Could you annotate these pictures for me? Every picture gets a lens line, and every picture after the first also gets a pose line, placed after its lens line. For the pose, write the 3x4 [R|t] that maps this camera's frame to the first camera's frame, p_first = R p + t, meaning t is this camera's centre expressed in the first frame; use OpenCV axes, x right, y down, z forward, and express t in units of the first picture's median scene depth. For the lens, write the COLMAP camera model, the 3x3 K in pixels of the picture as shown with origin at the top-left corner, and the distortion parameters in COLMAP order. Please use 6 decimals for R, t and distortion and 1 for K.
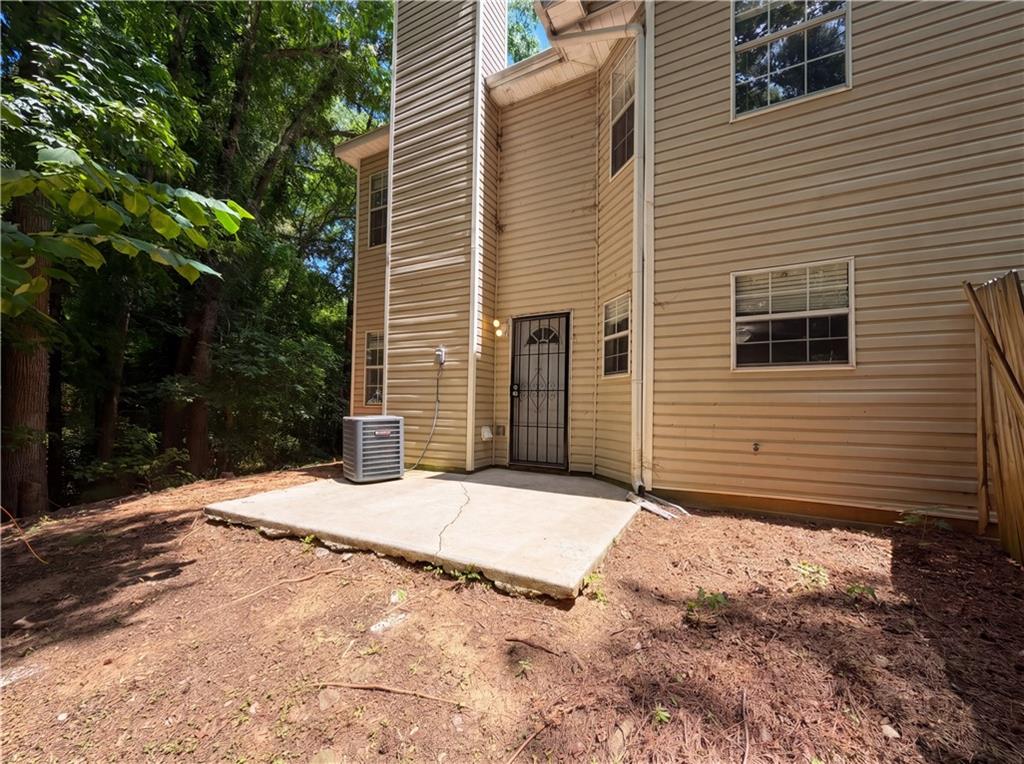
lens RADIAL K [[408.0, 0, 513.4], [0, 408.0, 394.0], [0, 0, 1]] dist [0.001847, 0.000346]
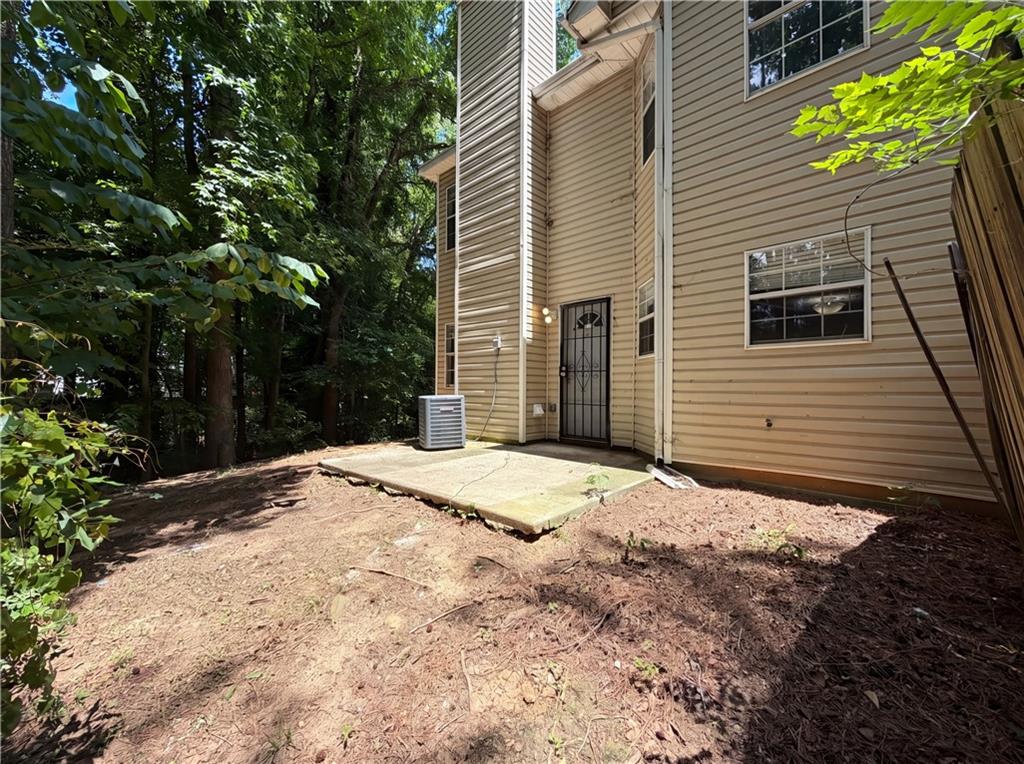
lens RADIAL K [[407.7, 0, 512.0], [0, 407.7, 382.0], [0, 0, 1]] dist [-0.001162, -0.000002]
pose [[0.963238, -0.013623, -0.268304, 0.195373], [0.018003, 0.999742, 0.013870, 0.002353], [0.268046, -0.018191, 0.963234, -0.110626]]
